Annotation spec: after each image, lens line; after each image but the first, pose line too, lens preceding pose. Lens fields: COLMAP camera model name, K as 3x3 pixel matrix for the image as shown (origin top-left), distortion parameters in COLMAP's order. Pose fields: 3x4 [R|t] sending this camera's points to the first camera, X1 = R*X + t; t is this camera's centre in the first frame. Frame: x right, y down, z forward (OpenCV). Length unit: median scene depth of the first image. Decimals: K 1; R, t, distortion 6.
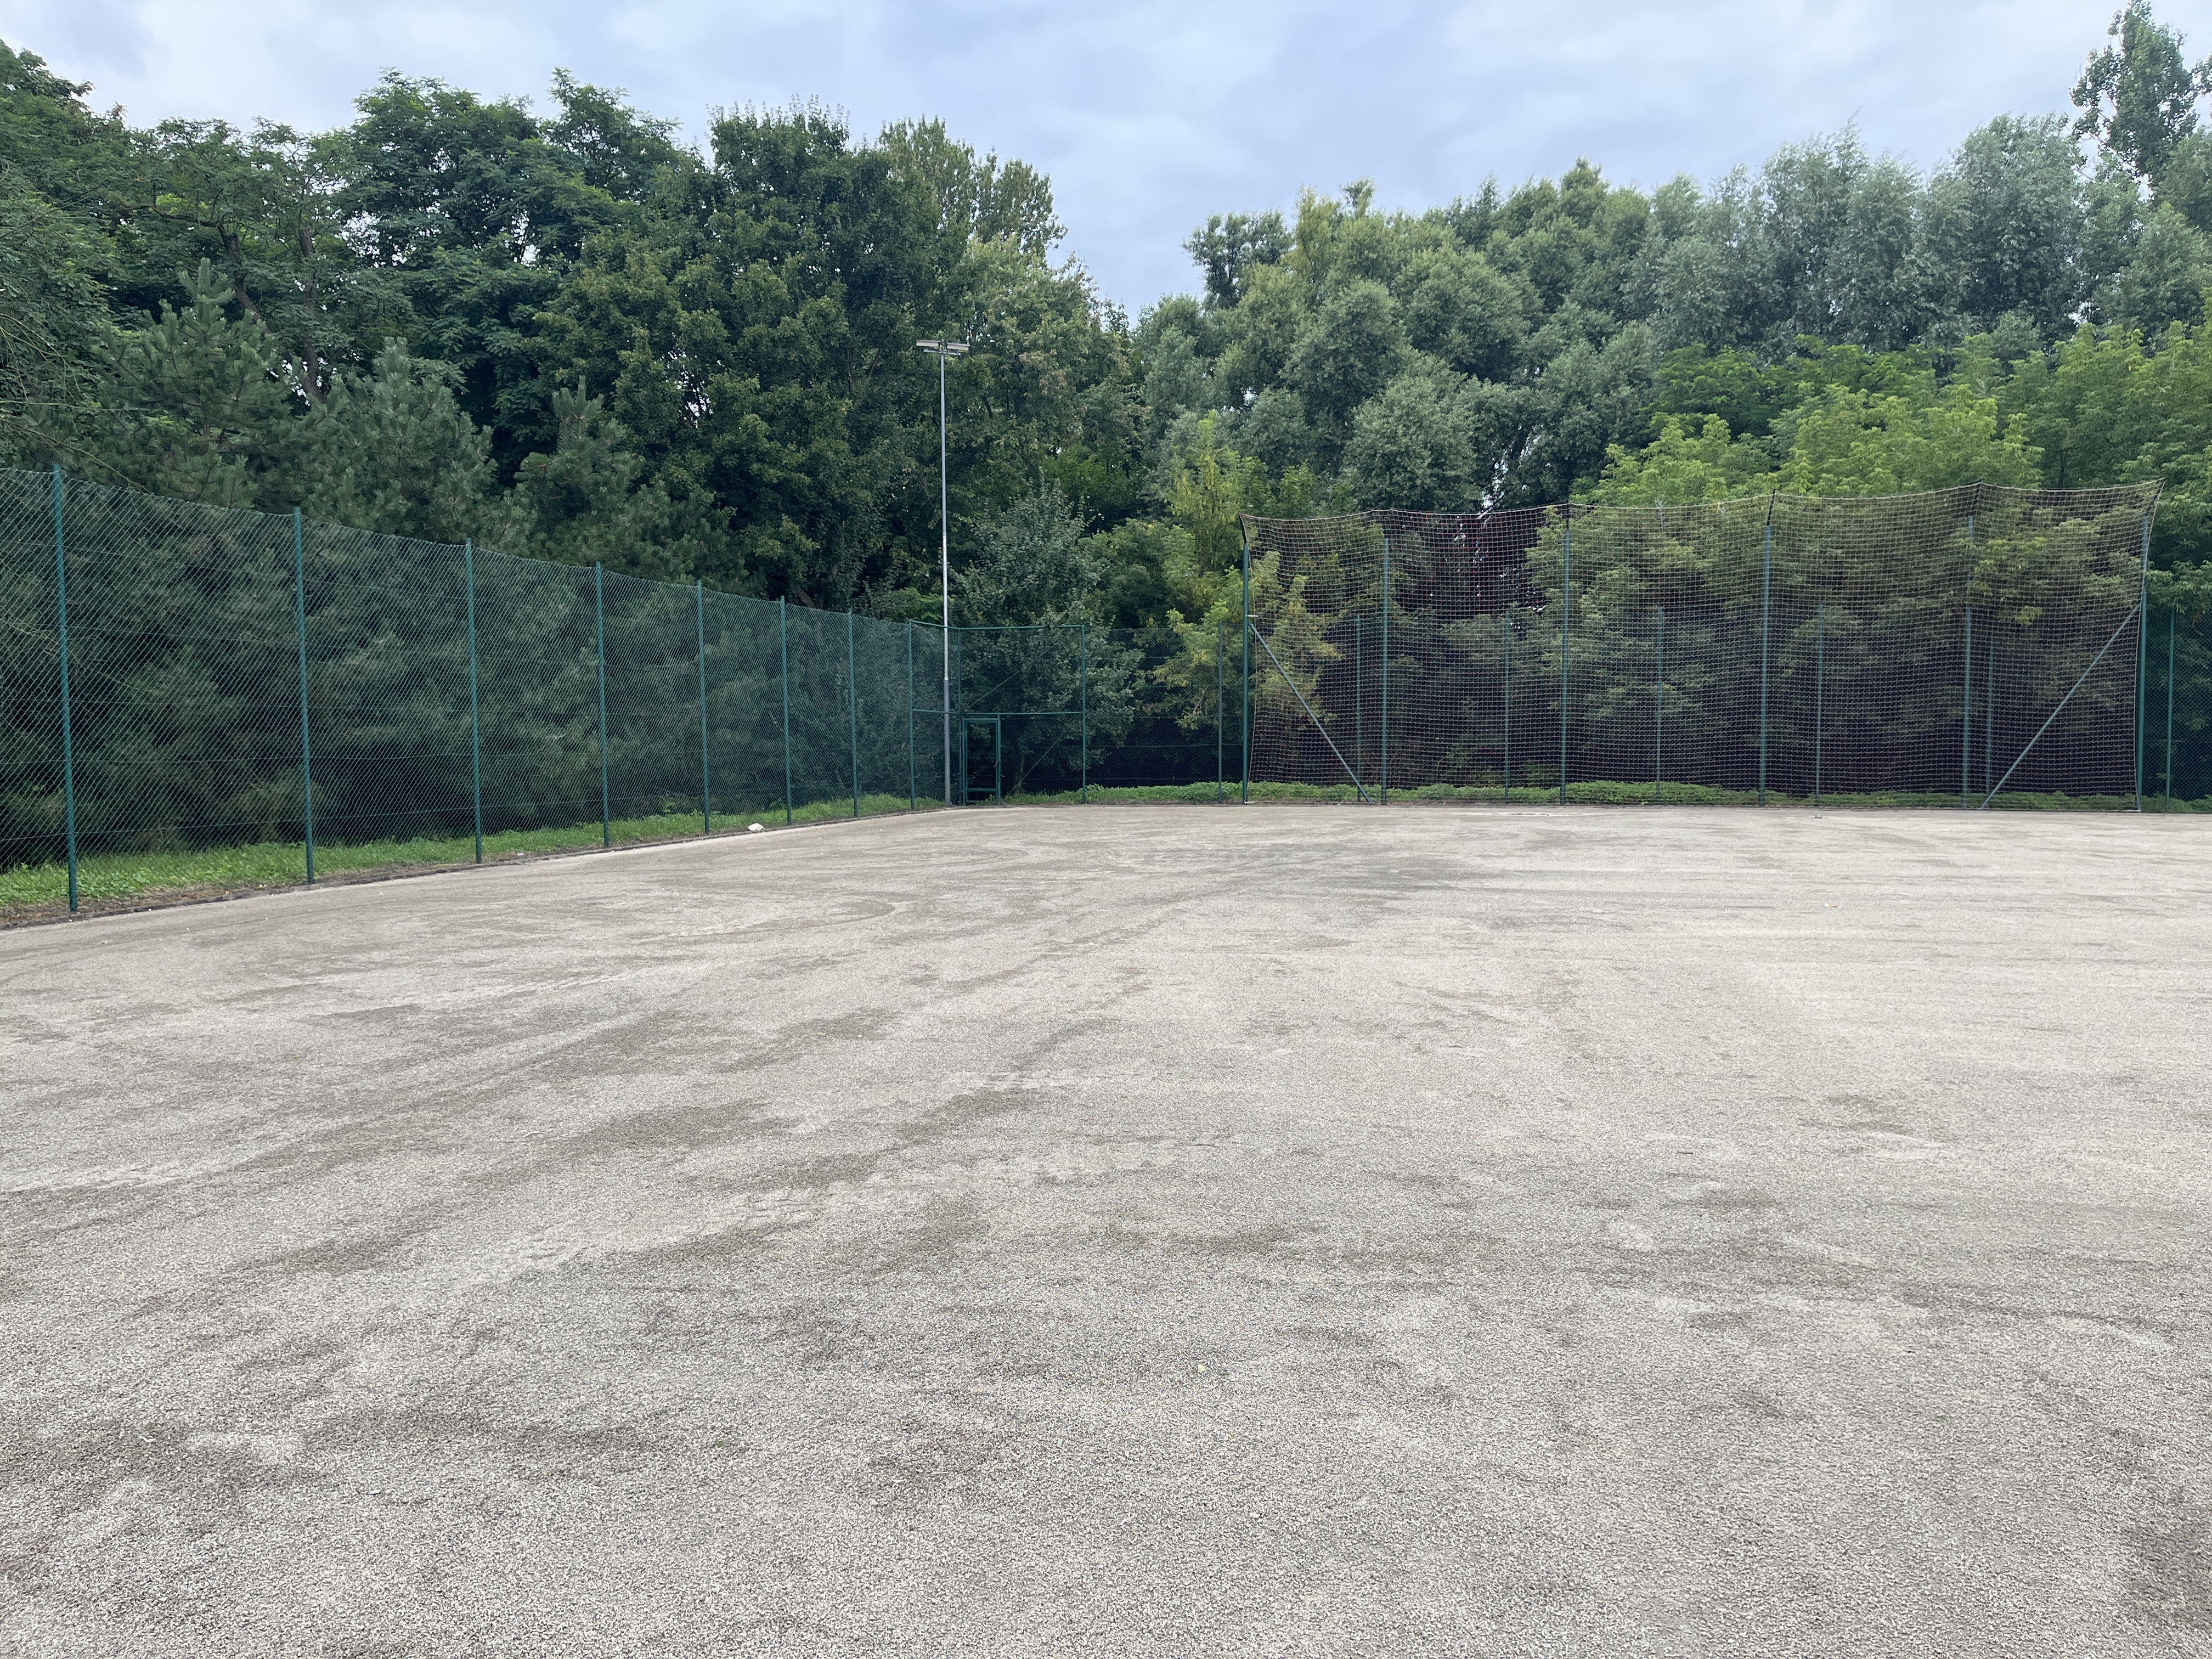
lens RADIAL K [[1691.4, 0, 1106.0], [0, 1691.4, 829.5], [0, 0, 1]] dist [0.085685, -0.113252]
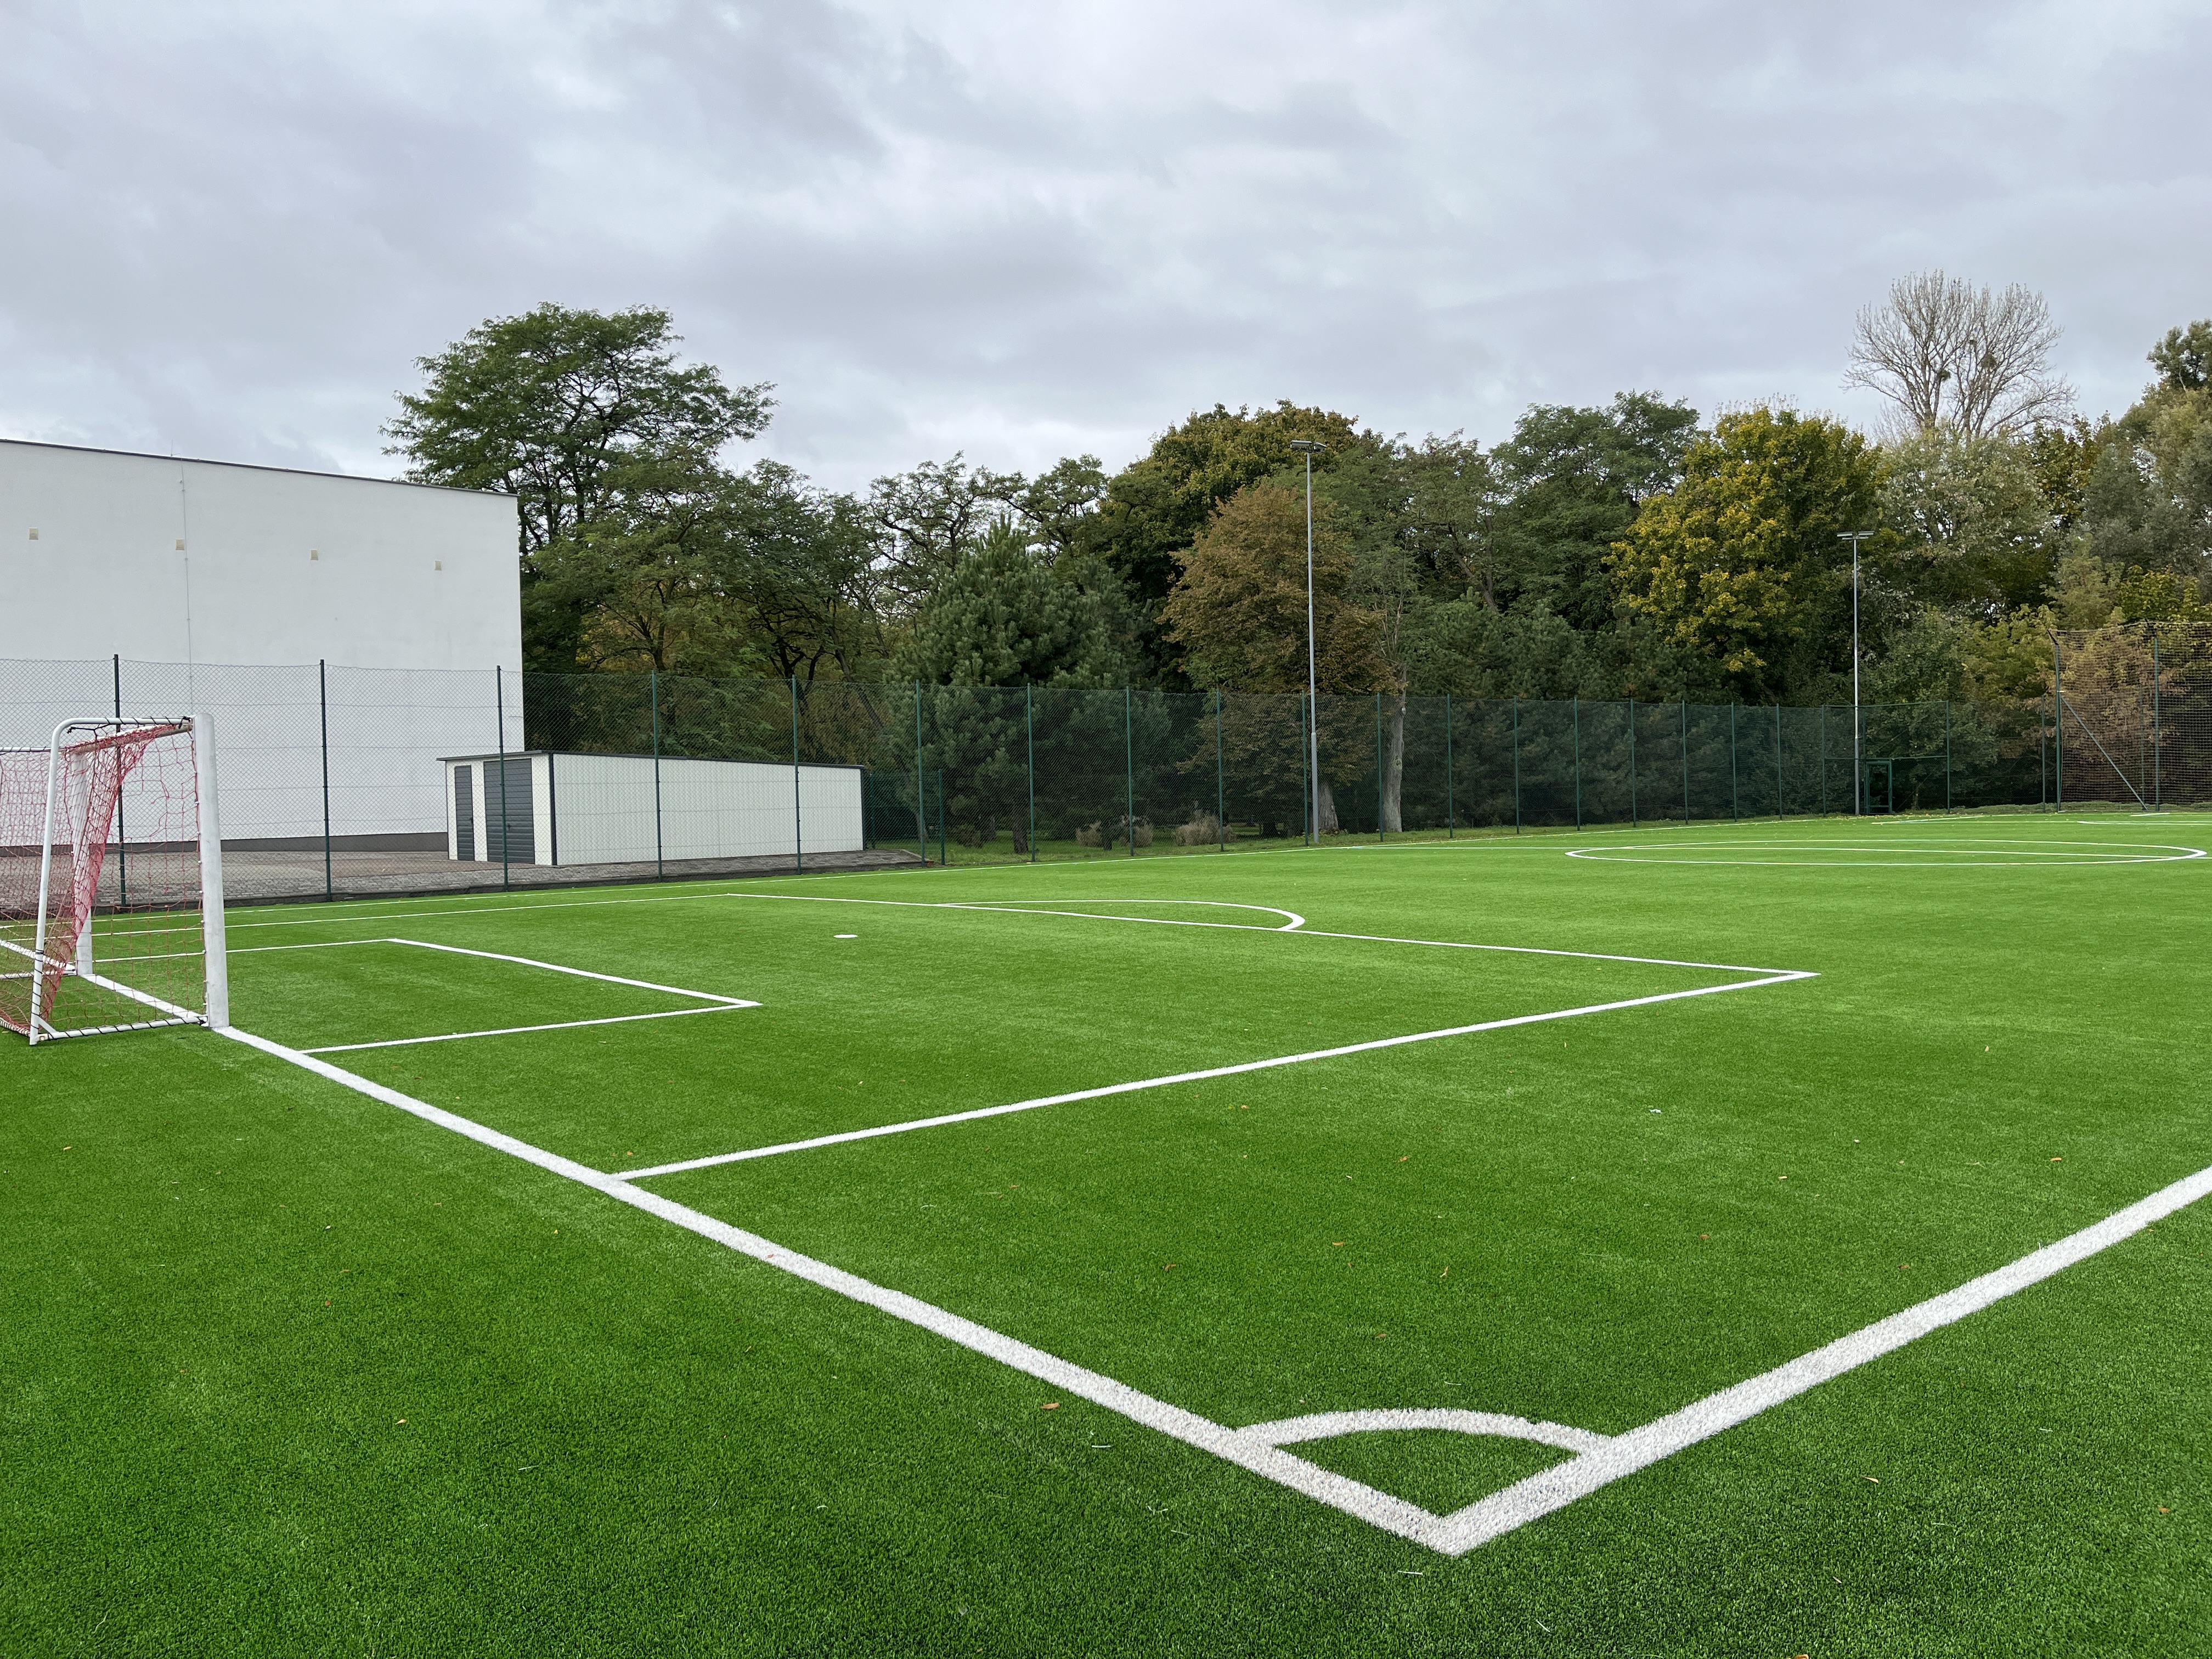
lens RADIAL K [[1695.0, 0, 1111.5], [0, 1695.0, 819.4], [0, 0, 1]] dist [0.086554, -0.110643]
pose [[0.820539, -0.003622, -0.571579, 0.292583], [-0.012217, 0.999640, -0.023873, 0.042878], [0.571460, 0.026571, 0.820200, -0.844285]]
